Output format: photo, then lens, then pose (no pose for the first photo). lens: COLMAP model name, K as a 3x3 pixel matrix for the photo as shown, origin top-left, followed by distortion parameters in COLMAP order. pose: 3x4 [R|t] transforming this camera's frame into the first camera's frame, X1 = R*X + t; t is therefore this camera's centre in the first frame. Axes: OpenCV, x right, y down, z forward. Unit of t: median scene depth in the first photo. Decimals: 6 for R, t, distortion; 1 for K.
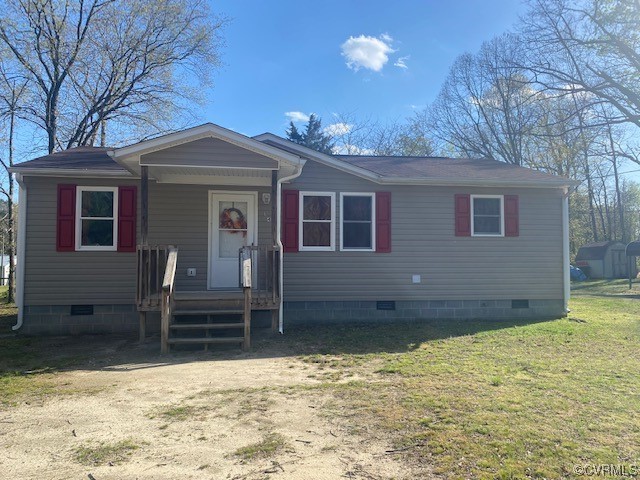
lens RADIAL K [[495.9, 0, 300.0], [0, 495.9, 240.3], [0, 0, 1]] dist [0.051743, -0.075869]
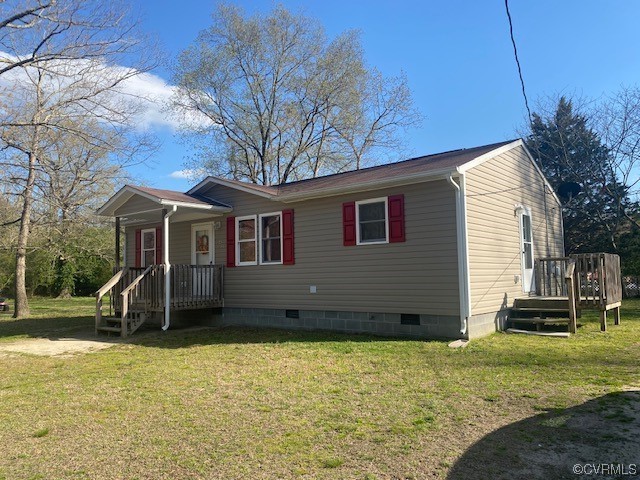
lens RADIAL K [[495.9, 0, 300.0], [0, 495.9, 240.3], [0, 0, 1]] dist [0.051743, -0.075869]
pose [[0.678911, -0.067257, -0.731134, 0.969154], [0.049618, 0.997722, -0.045707, 0.021137], [0.732542, -0.005246, 0.680702, 0.273647]]
